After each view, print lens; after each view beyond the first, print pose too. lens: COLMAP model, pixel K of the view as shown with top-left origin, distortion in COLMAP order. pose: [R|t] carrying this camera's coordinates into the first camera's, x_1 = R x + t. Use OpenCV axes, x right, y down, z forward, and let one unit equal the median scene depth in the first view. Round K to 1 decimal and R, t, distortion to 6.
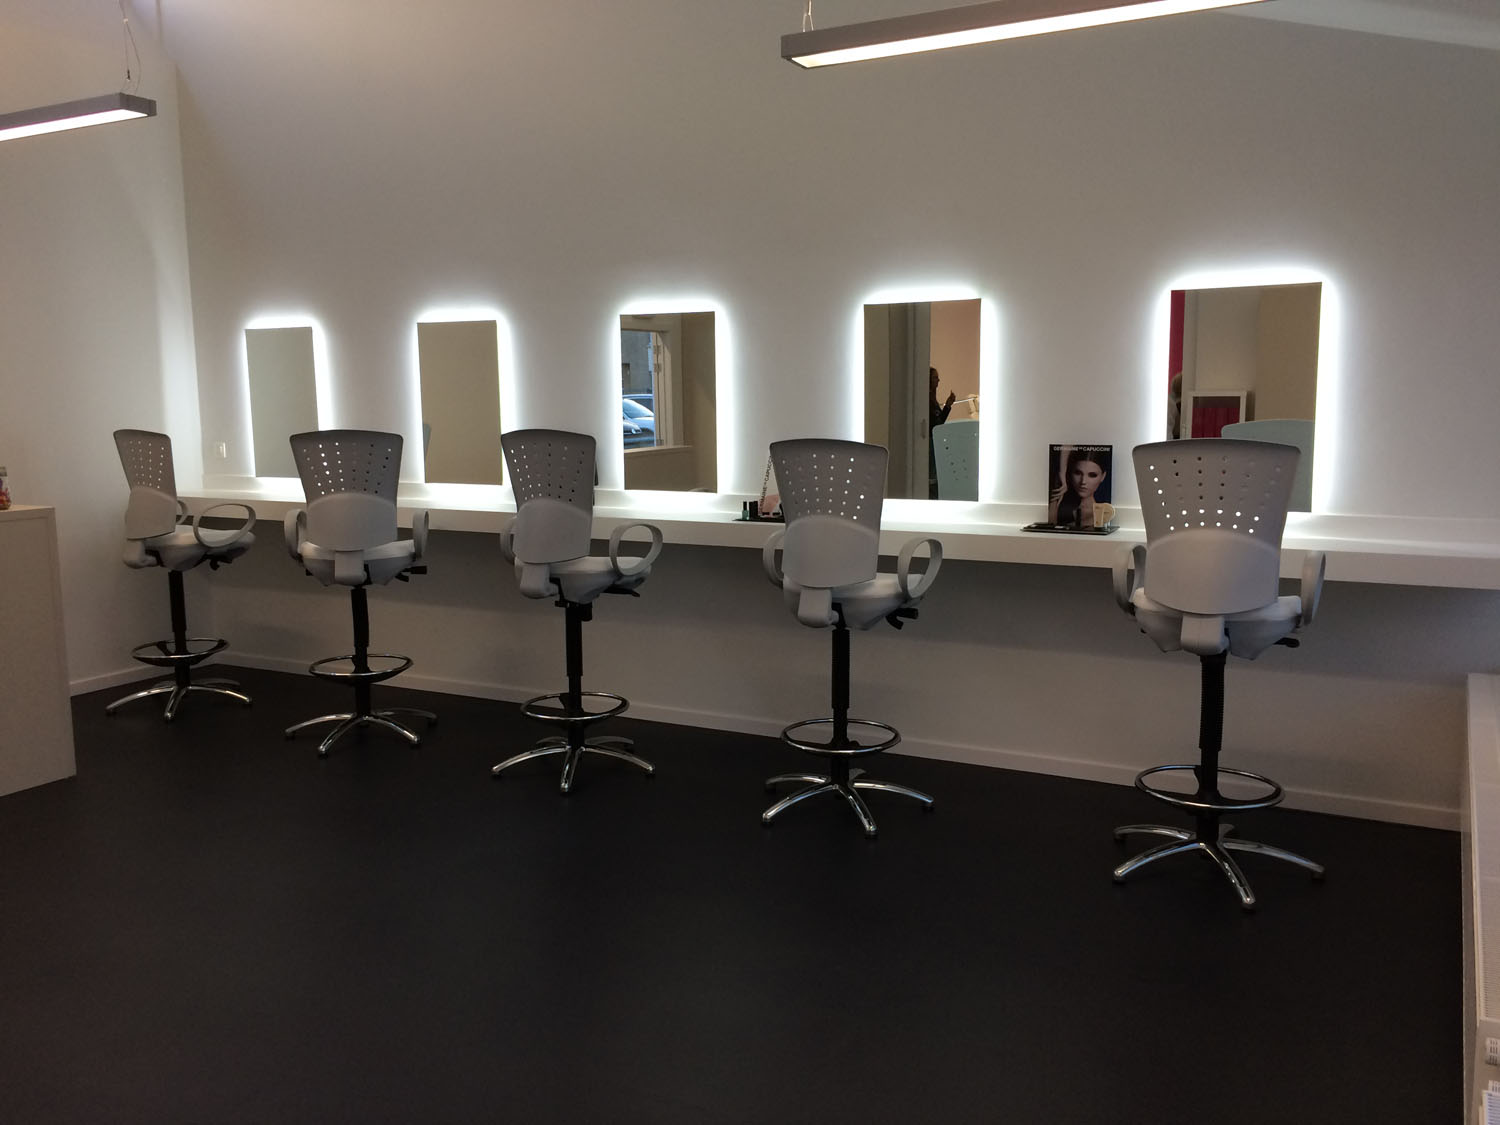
lens RADIAL K [[1288.1, 0, 726.8], [0, 1288.1, 557.1], [0, 0, 1]] dist [0.033438, -0.011831]
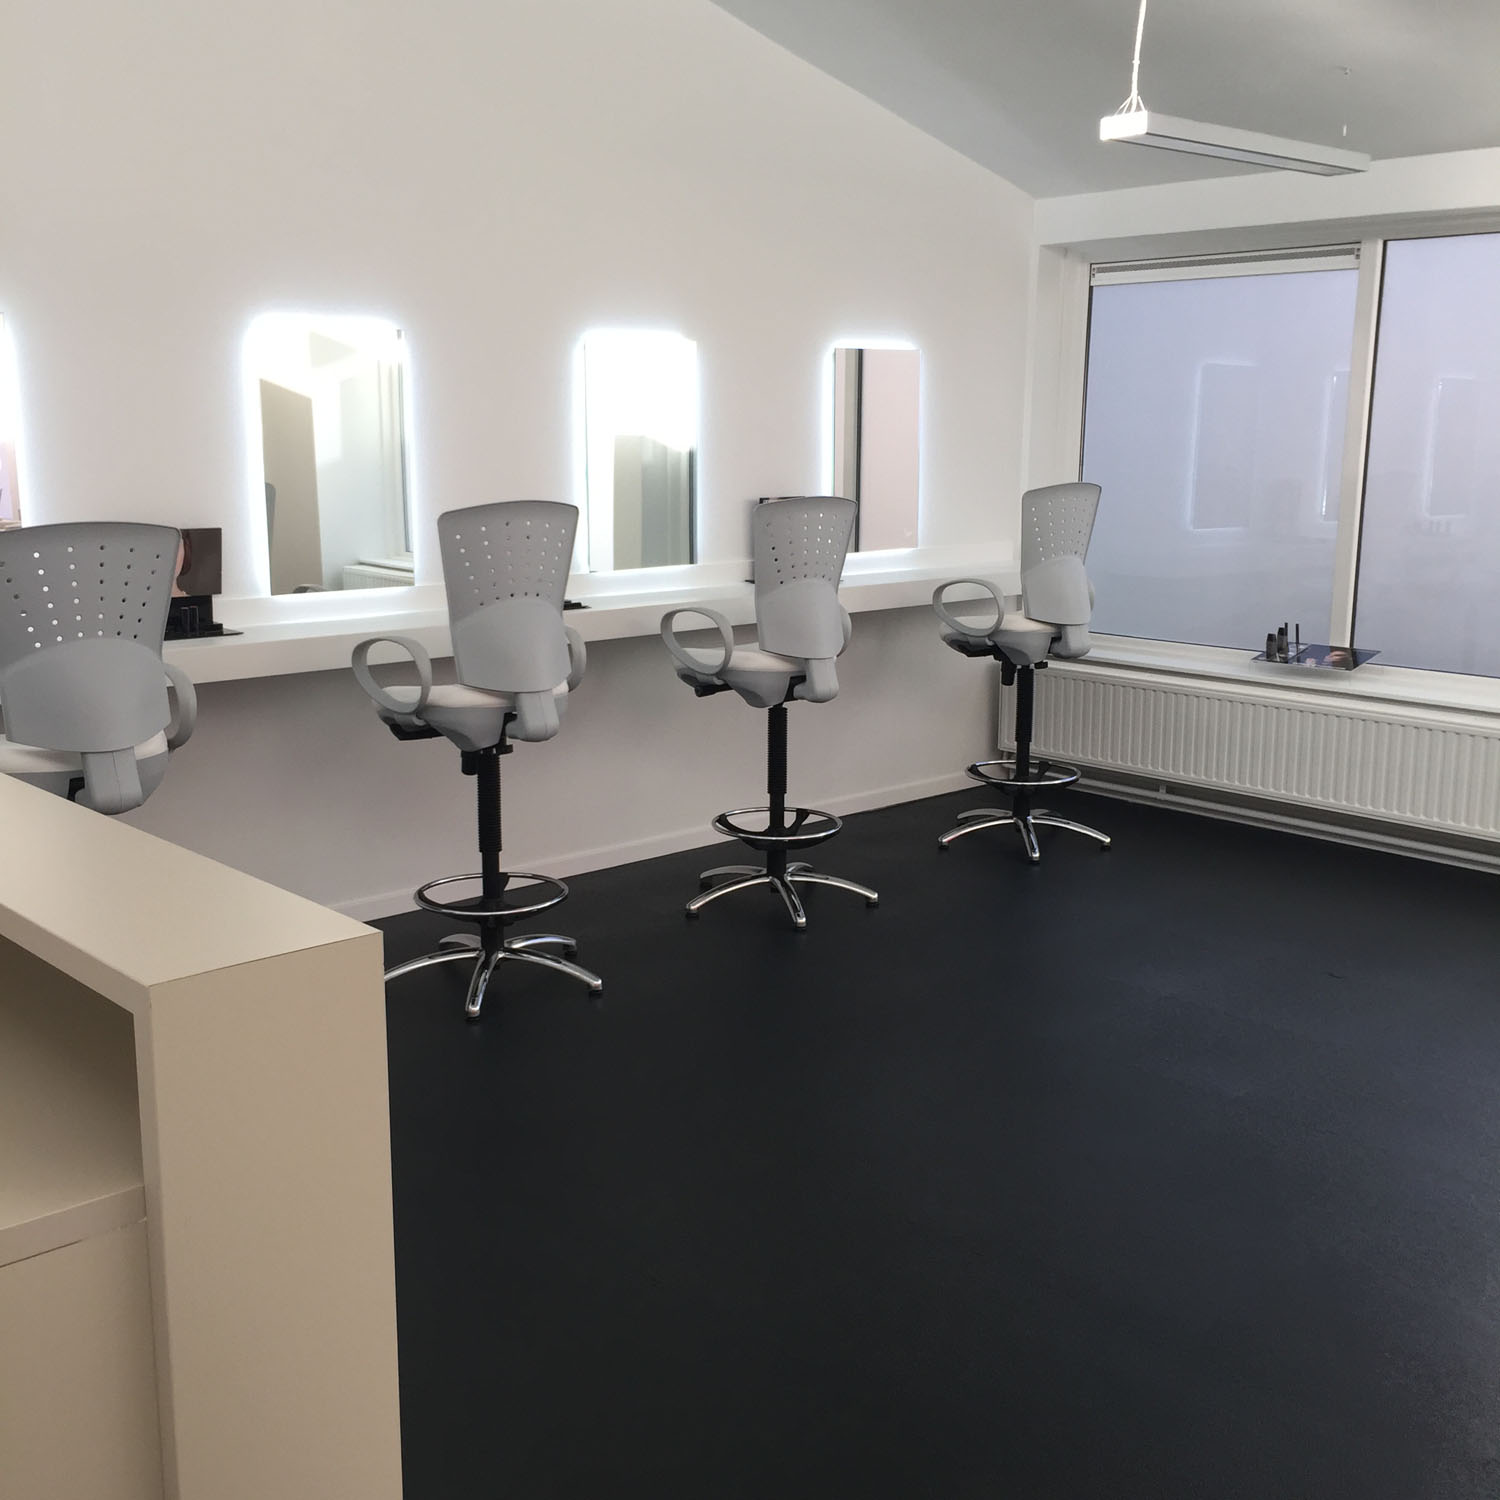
lens RADIAL K [[1725.9, 0, 747.3], [0, 1725.9, 683.5], [0, 0, 1]] dist [0.079977, -0.019700]
pose [[0.347409, -0.127439, 0.929013, -0.989094], [0.135032, 0.987195, 0.084924, -0.060406], [-0.927940, 0.095943, 0.360169, 0.542523]]
